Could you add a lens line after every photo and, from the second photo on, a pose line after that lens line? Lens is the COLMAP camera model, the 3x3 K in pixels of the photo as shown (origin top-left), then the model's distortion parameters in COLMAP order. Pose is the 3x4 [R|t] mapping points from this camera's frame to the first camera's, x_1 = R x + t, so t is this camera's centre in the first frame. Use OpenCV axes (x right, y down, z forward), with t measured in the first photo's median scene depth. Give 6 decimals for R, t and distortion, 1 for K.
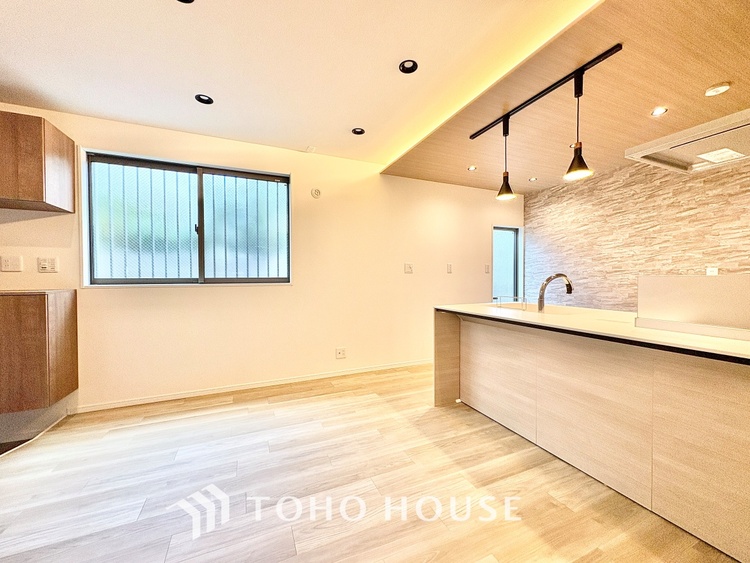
lens RADIAL K [[297.6, 0, 375.0], [0, 297.6, 281.5], [0, 0, 1]] dist [0.001666, -0.000290]
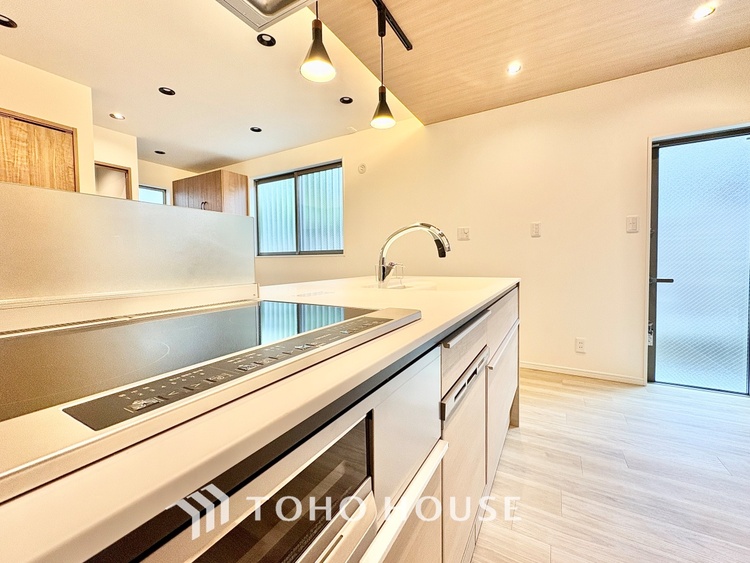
lens RADIAL K [[310.2, 0, 374.0], [0, 310.2, 270.8], [0, 0, 1]] dist [-0.000166, -0.000059]
pose [[0.589142, 0.024493, -0.807658, 0.906376], [-0.003713, 0.999612, 0.027606, 0.043732], [0.808021, -0.013265, 0.589004, 0.480633]]
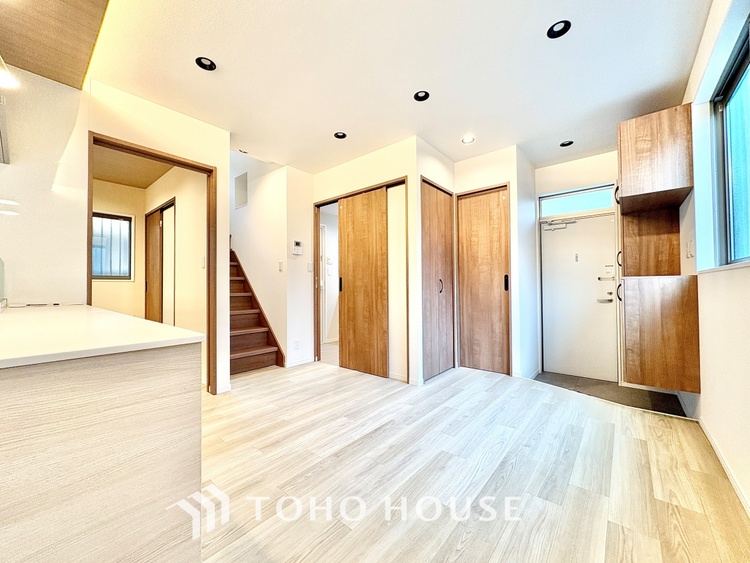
lens RADIAL K [[297.6, 0, 375.0], [0, 297.6, 281.5], [0, 0, 1]] dist [0.001666, -0.000290]
pose [[-0.896436, 0.003425, -0.443160, 0.177714], [0.004487, 0.999989, -0.001348, 0.039354], [0.443150, -0.003197, -0.896442, 1.286160]]
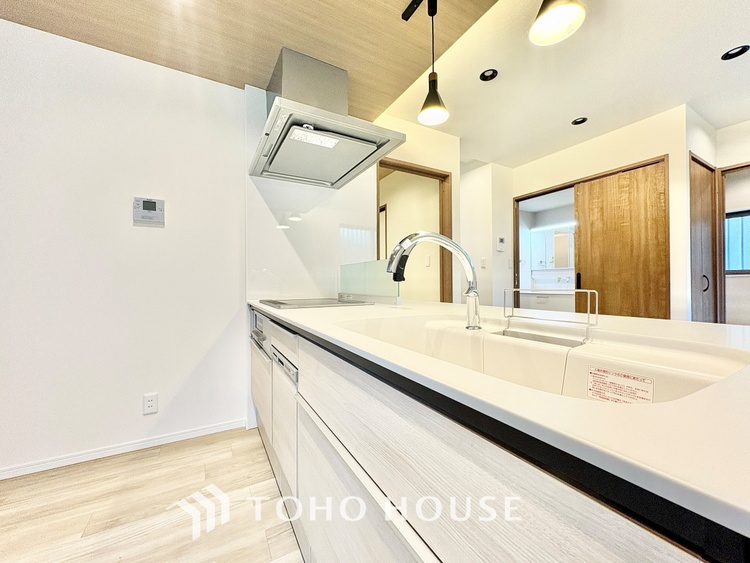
lens RADIAL K [[297.6, 0, 375.0], [0, 297.6, 281.5], [0, 0, 1]] dist [0.001666, -0.000290]
pose [[-0.994758, 0.007628, -0.101968, 0.625269], [0.006800, 0.999941, 0.008463, 0.034903], [0.102027, 0.007725, -0.994752, 1.193064]]
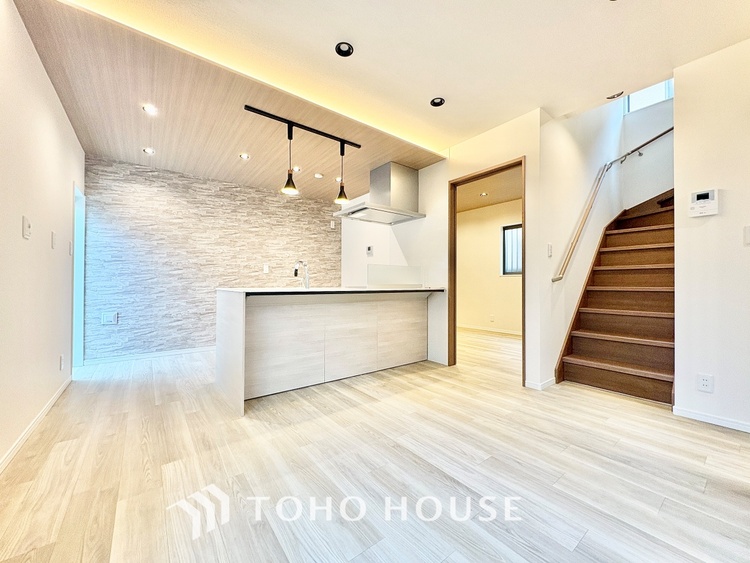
lens RADIAL K [[297.6, 0, 375.0], [0, 297.6, 281.5], [0, 0, 1]] dist [0.001666, -0.000290]
pose [[-0.243922, 0.011442, 0.969727, -0.667208], [0.012866, 0.999881, -0.008562, 0.070055], [-0.969710, 0.010388, -0.244040, 0.850829]]
